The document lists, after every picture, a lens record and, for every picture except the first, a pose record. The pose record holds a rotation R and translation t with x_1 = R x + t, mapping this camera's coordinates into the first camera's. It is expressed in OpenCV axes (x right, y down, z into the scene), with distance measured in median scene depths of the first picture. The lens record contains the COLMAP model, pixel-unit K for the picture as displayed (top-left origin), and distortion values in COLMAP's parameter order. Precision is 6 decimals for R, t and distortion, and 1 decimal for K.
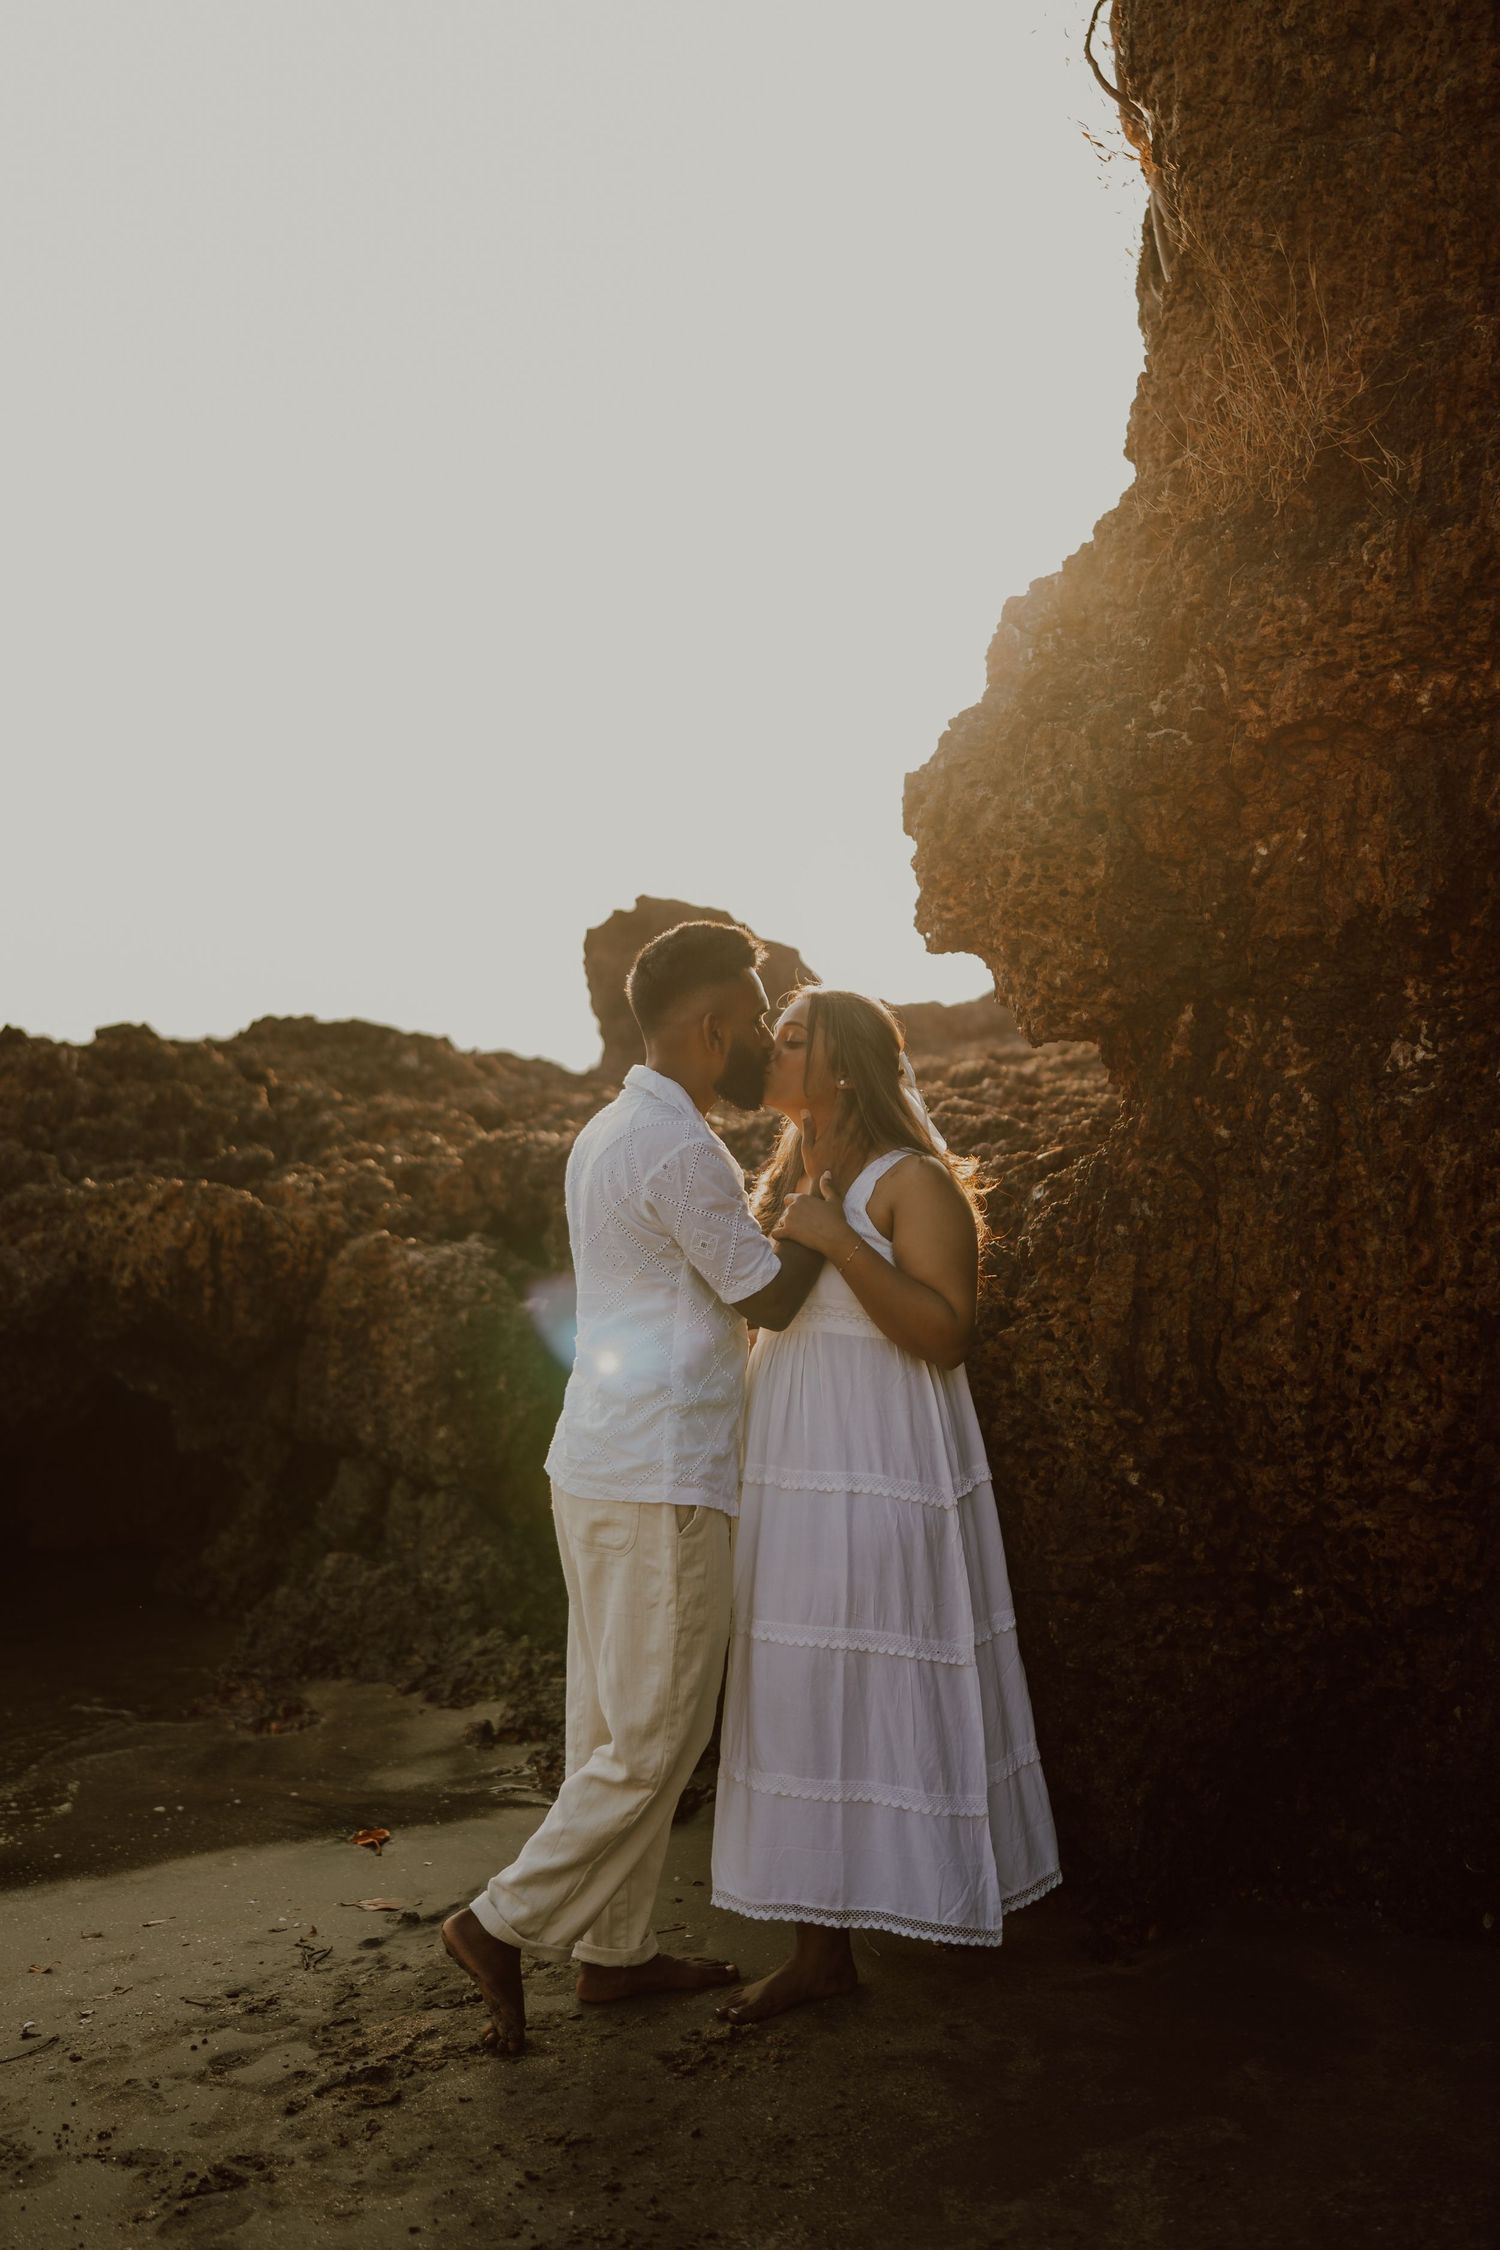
lens RADIAL K [[2203.3, 0, 744.8], [0, 2203.3, 1123.8], [0, 0, 1]] dist [-0.086528, 0.000000]
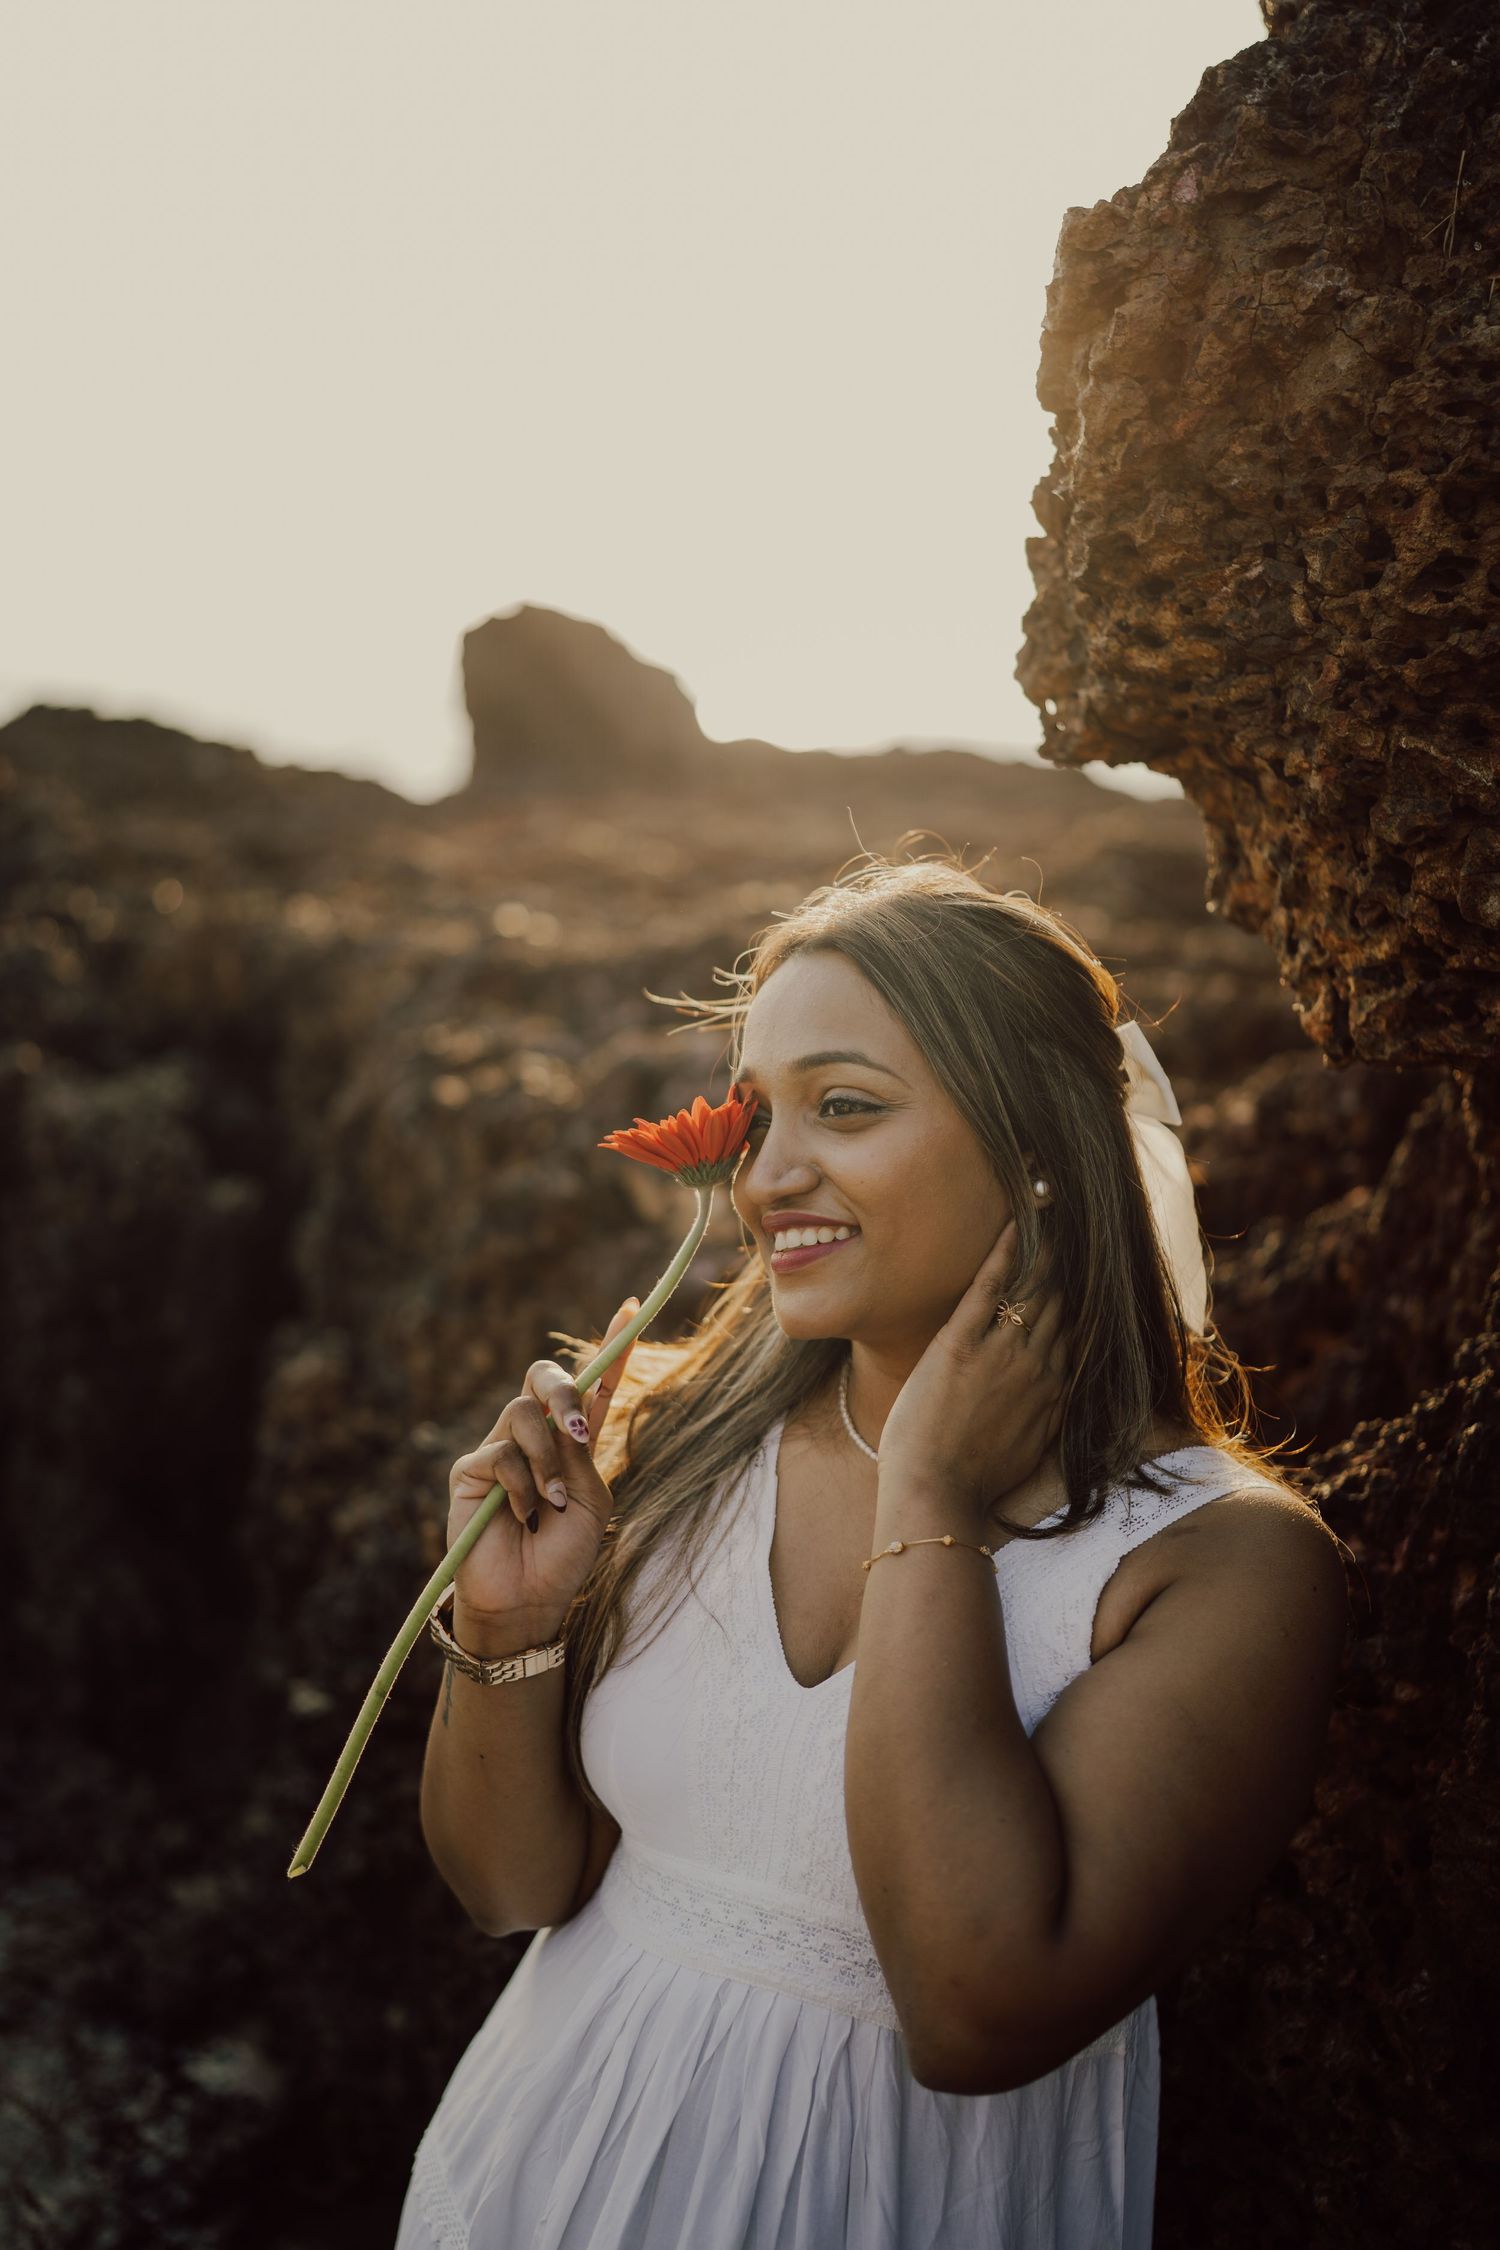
lens RADIAL K [[2076.8, 0, 753.0], [0, 2076.8, 1133.3], [0, 0, 1]] dist [-0.078482, 0.000000]
pose [[0.993204, 0.087791, 0.076406, 0.015127], [-0.097524, 0.986073, 0.134718, -0.060816], [-0.063515, -0.141254, 0.987934, 0.690281]]
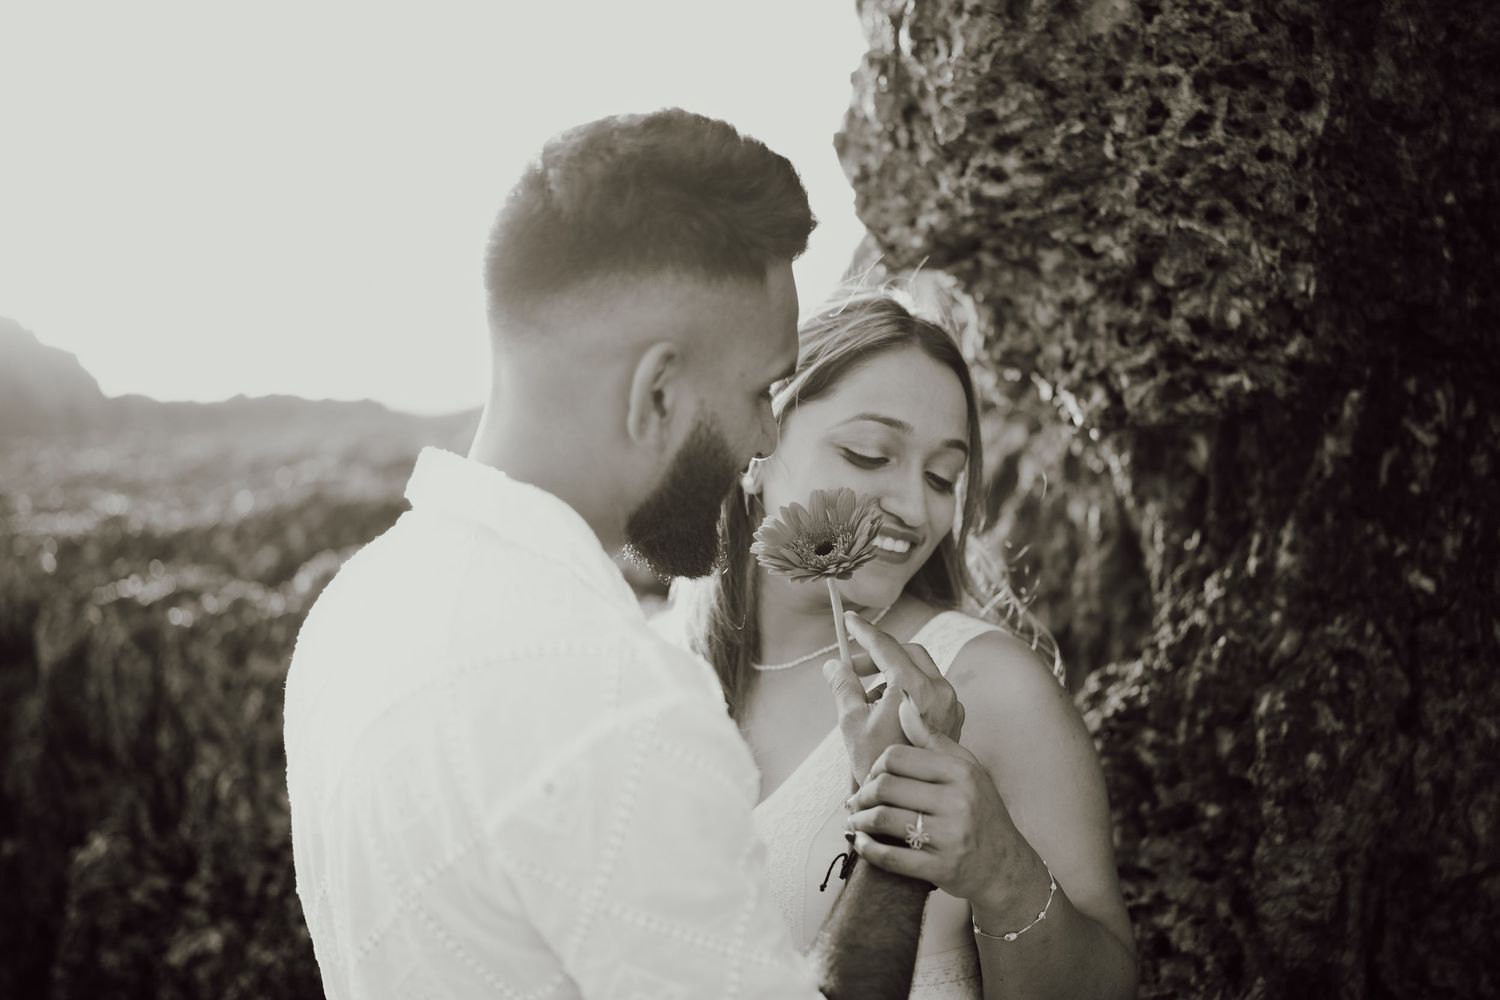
lens RADIAL K [[1468.9, 0, 749.7], [0, 1468.9, 490.4], [0, 0, 1]] dist [-0.086528, 0.000000]
pose [[0.881571, -0.000026, 0.472051, -0.131109], [-0.000470, 0.999999, 0.000933, -0.021623], [-0.472051, -0.001044, 0.881571, 0.720994]]
